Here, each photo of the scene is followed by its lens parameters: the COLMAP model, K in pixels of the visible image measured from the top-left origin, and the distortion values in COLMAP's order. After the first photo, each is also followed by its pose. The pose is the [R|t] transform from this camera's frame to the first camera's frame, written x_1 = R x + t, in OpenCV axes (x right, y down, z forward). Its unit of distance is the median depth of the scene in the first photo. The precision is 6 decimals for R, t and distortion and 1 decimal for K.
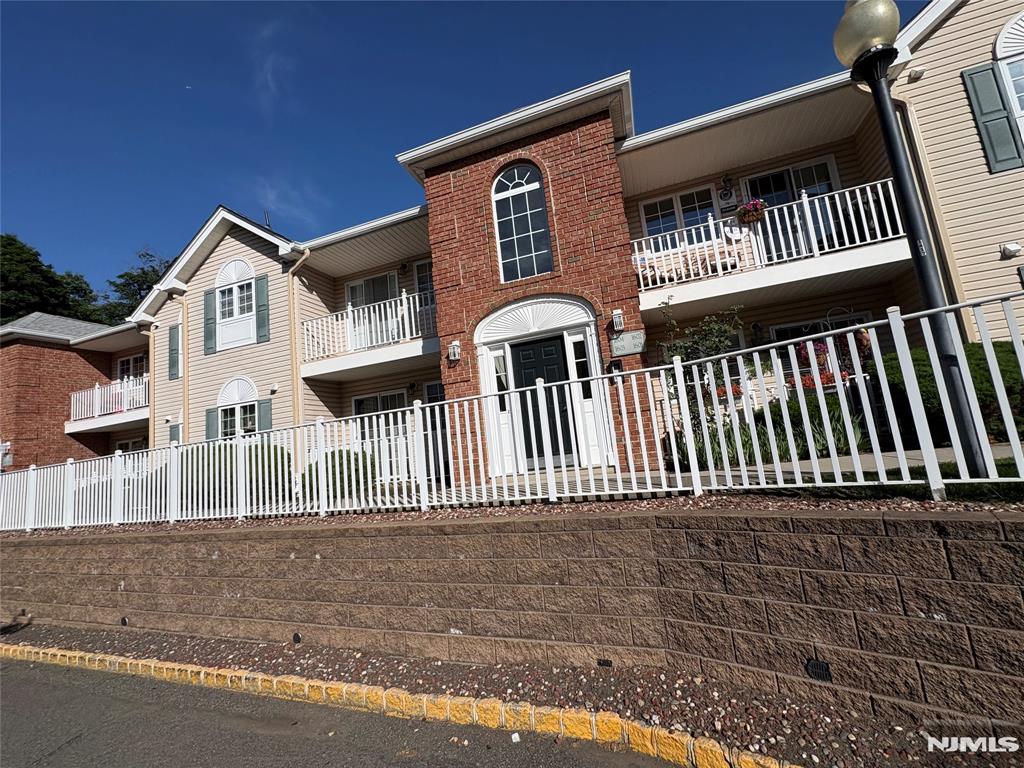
lens RADIAL K [[435.9, 0, 510.7], [0, 435.9, 382.2], [0, 0, 1]] dist [-0.005613, 0.002152]
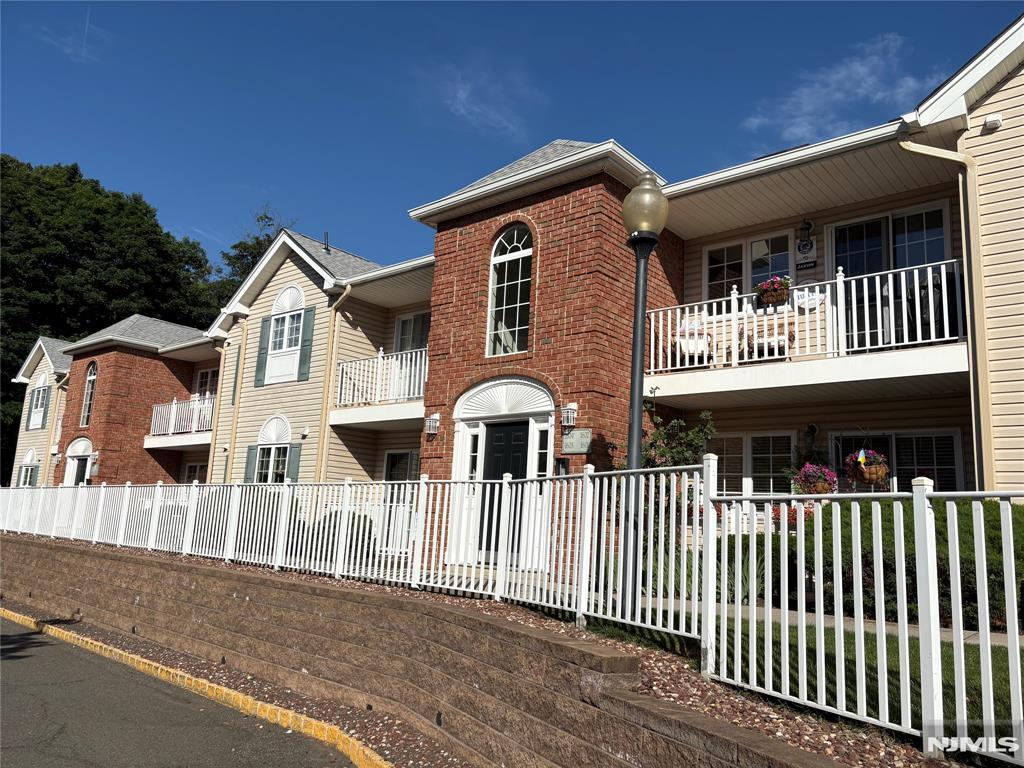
lens RADIAL K [[771.1, 0, 514.2], [0, 771.1, 385.7], [0, 0, 1]] dist [0.032252, -0.020907]
pose [[0.919027, 0.085746, -0.384757, 0.632522], [-0.095359, 0.995425, -0.005936, -0.152677], [0.382488, 0.042145, 0.922999, -0.453845]]
